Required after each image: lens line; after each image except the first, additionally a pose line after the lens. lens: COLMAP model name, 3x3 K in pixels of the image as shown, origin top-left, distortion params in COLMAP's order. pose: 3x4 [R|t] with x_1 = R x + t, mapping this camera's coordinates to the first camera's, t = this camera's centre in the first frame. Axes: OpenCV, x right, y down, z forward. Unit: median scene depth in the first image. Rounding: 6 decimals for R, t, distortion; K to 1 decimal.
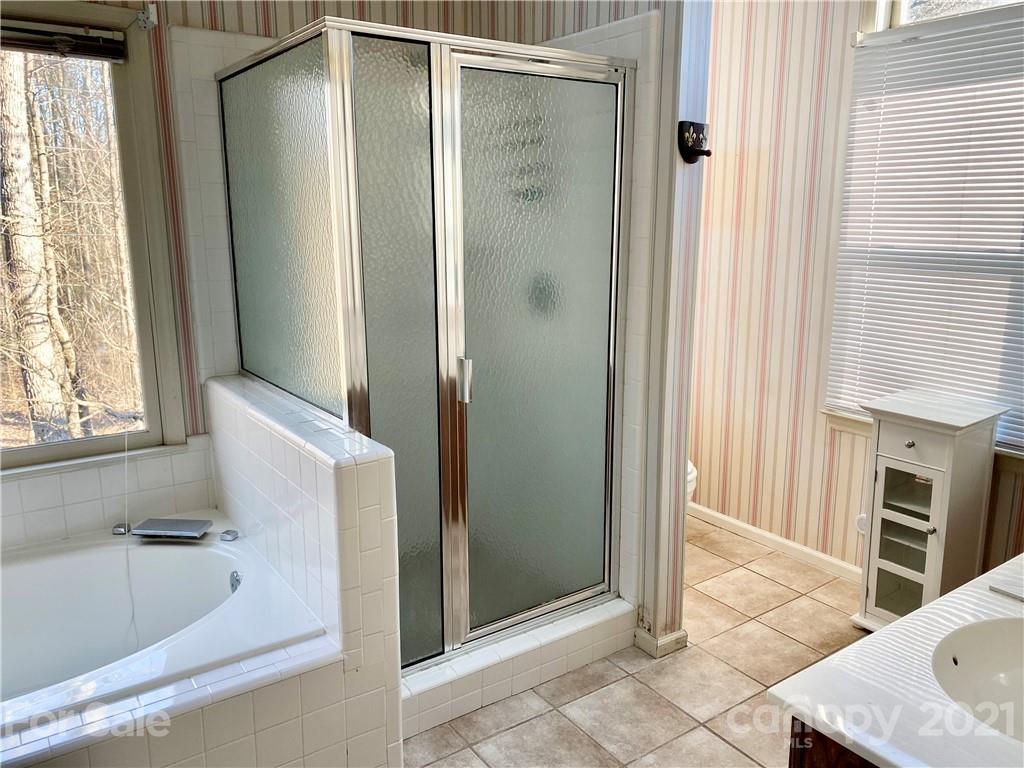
lens RADIAL K [[770.5, 0, 514.1], [0, 770.5, 376.1], [0, 0, 1]] dist [0.047787, -0.061584]
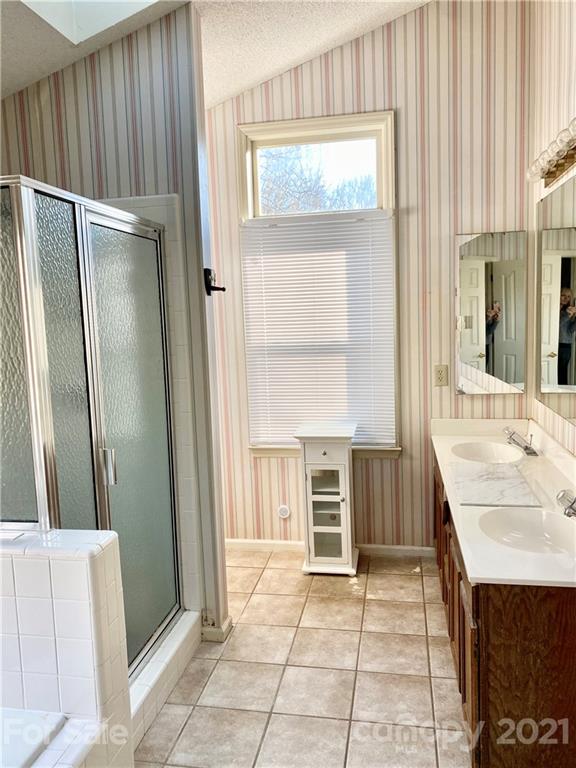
lens RADIAL K [[577.9, 0, 287.4], [0, 577.9, 369.4], [0, 0, 1]] dist [0.047787, -0.061584]
pose [[0.712904, -0.087121, 0.695829, -0.426523], [0.174353, 0.983116, -0.055540, -0.038761], [-0.679241, 0.160915, 0.716057, 0.099742]]
